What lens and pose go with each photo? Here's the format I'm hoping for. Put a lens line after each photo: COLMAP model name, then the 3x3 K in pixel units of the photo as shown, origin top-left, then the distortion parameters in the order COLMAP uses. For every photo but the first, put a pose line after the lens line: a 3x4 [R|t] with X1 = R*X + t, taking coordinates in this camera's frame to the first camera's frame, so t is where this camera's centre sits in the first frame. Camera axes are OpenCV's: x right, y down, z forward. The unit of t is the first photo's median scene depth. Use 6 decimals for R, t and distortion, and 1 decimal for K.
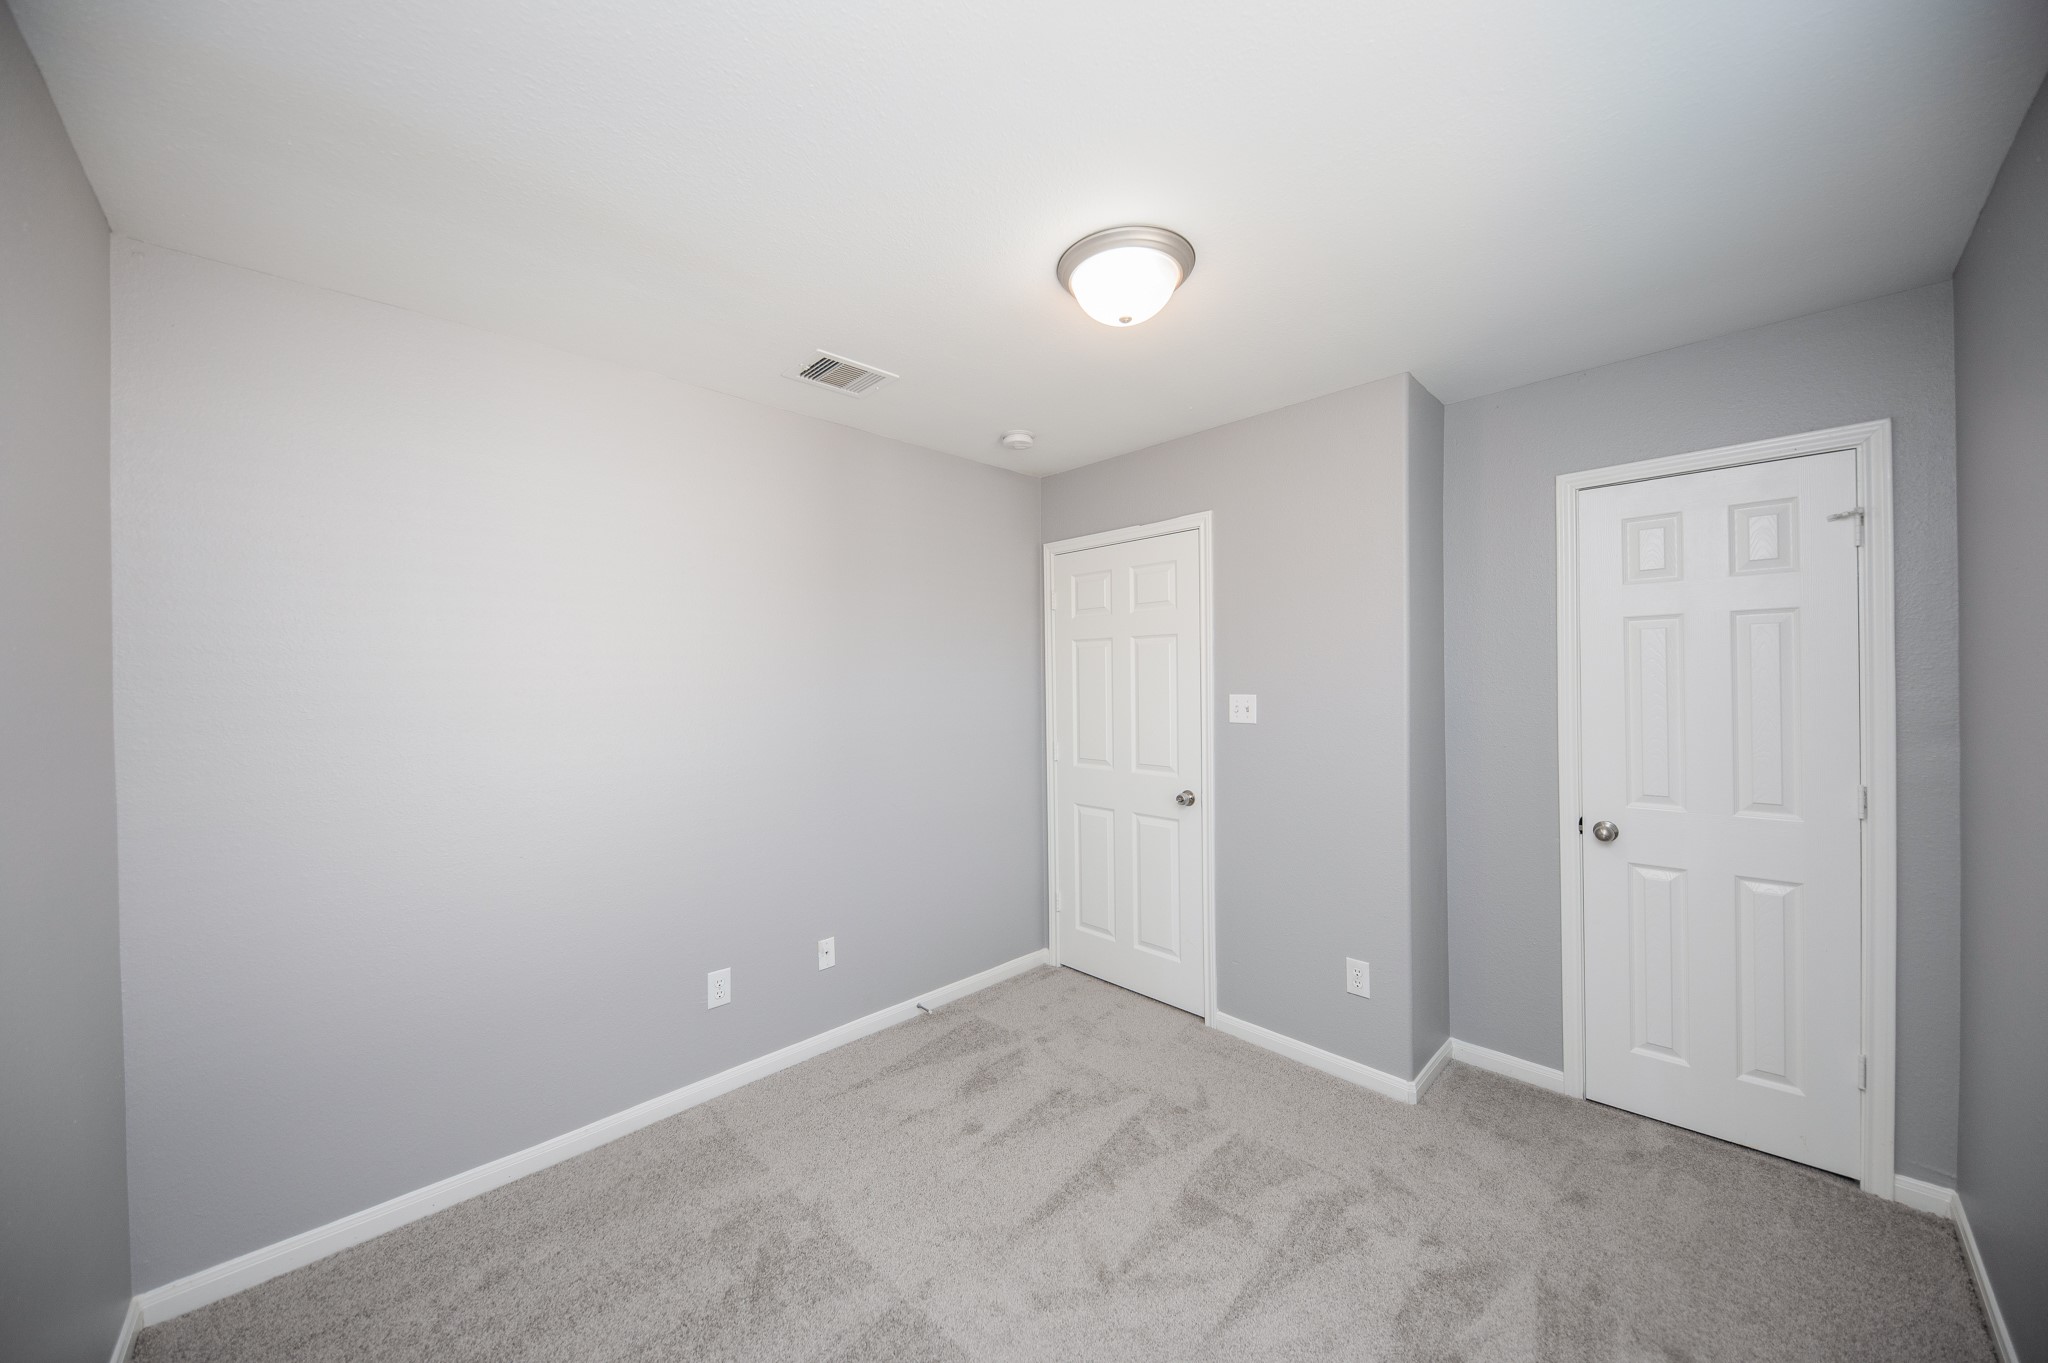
lens RADIAL K [[718.9, 0, 1036.4], [0, 718.9, 675.7], [0, 0, 1]] dist [-0.001220, -0.000126]
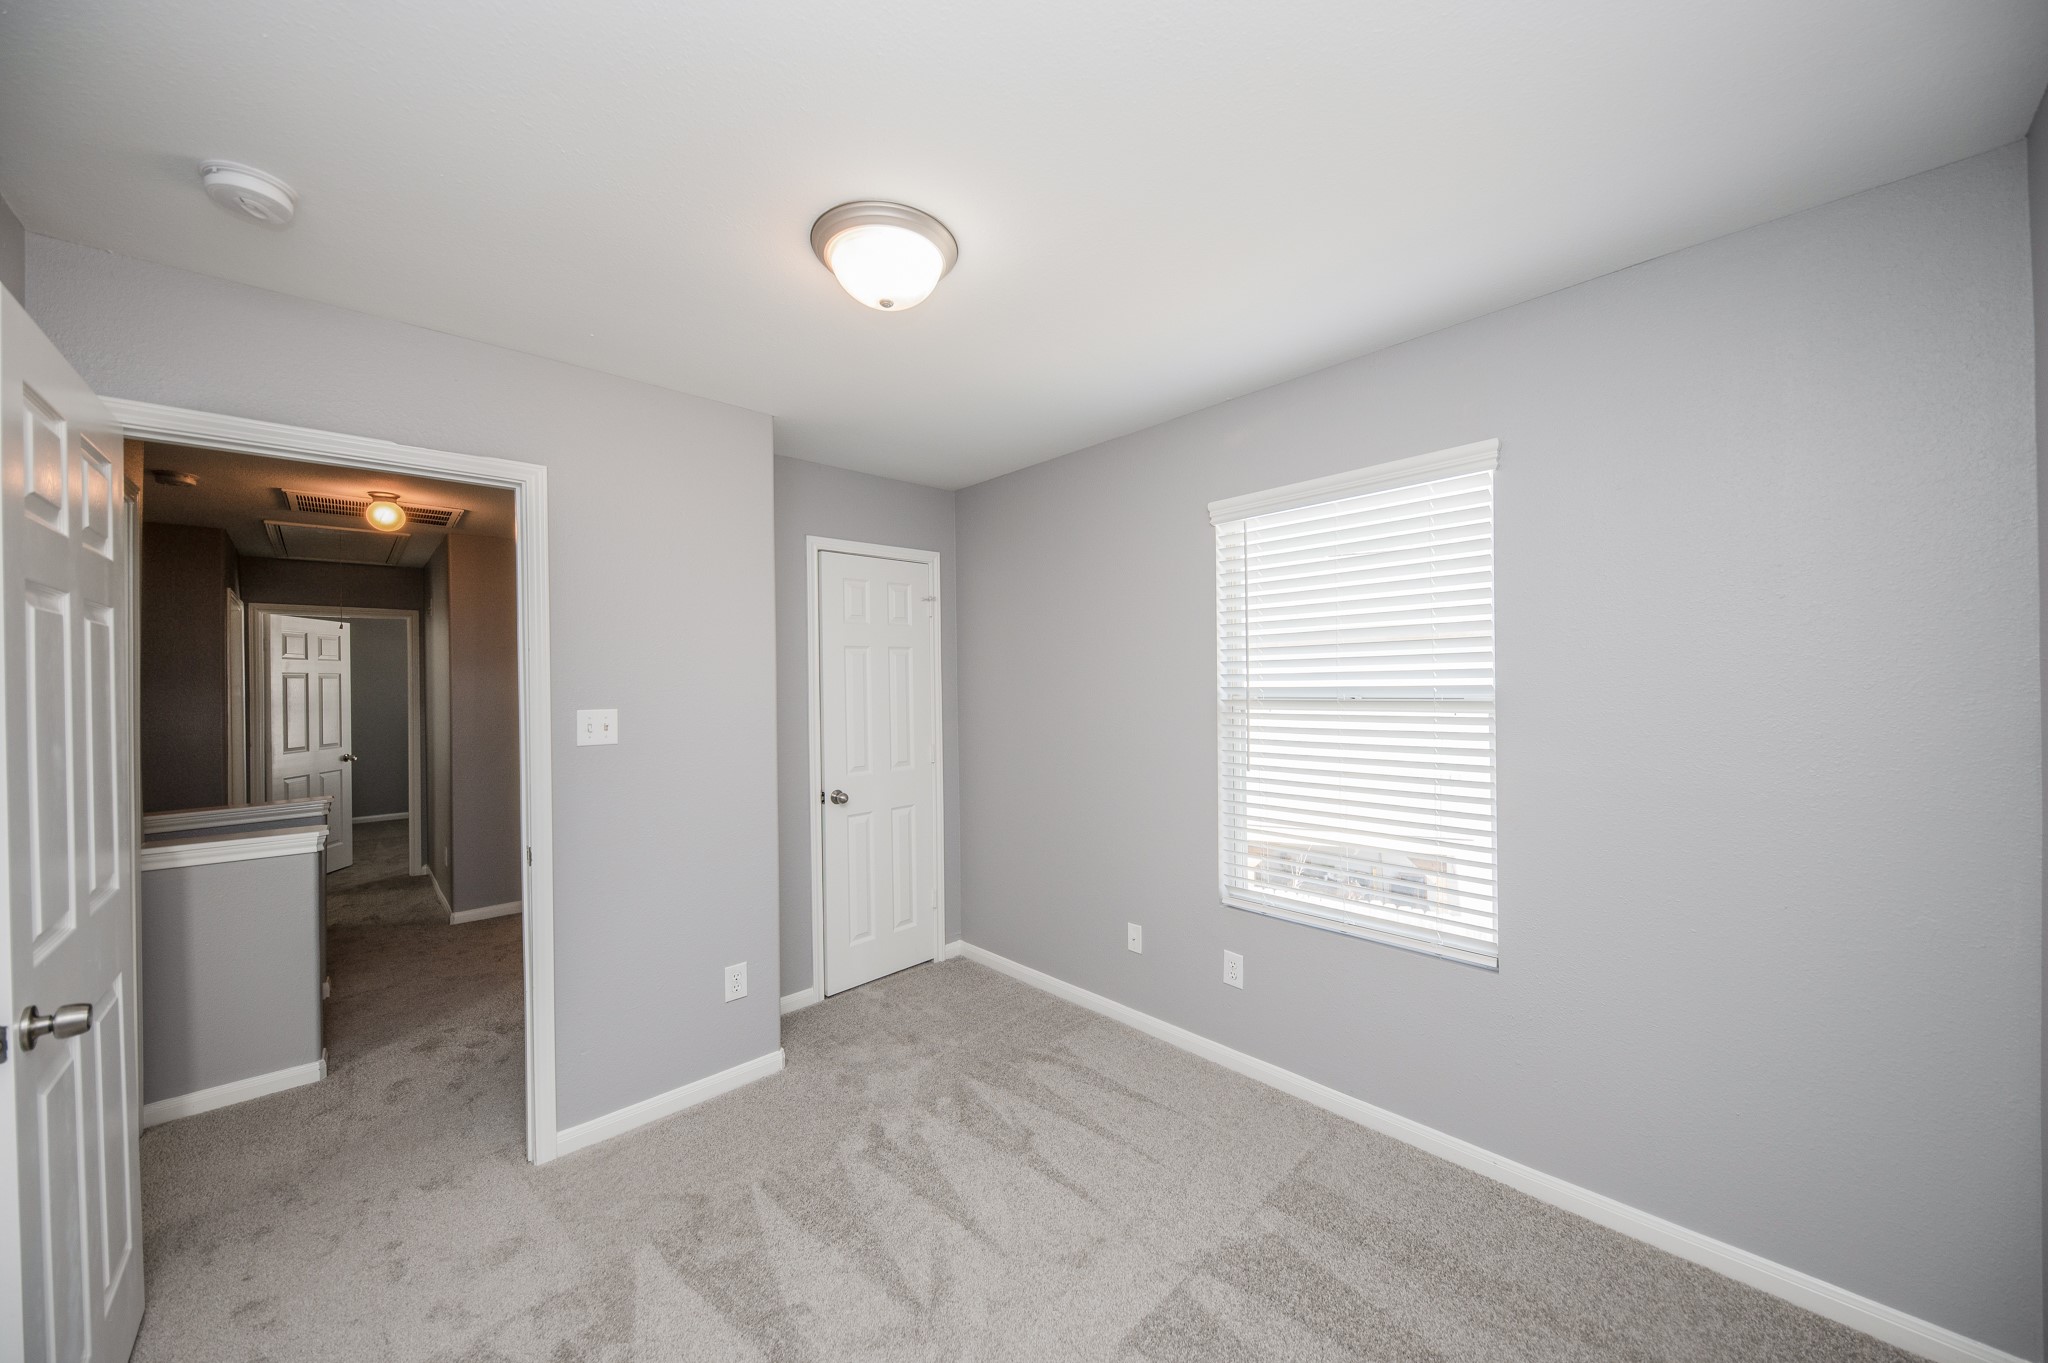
lens RADIAL K [[718.9, 0, 1048.9], [0, 718.9, 671.1], [0, 0, 1]] dist [-0.001220, -0.000126]
pose [[-0.002912, 0.019237, 0.999811, -0.666685], [-0.006679, 0.999792, -0.019256, -0.005119], [-0.999973, -0.006734, -0.002783, 0.648111]]
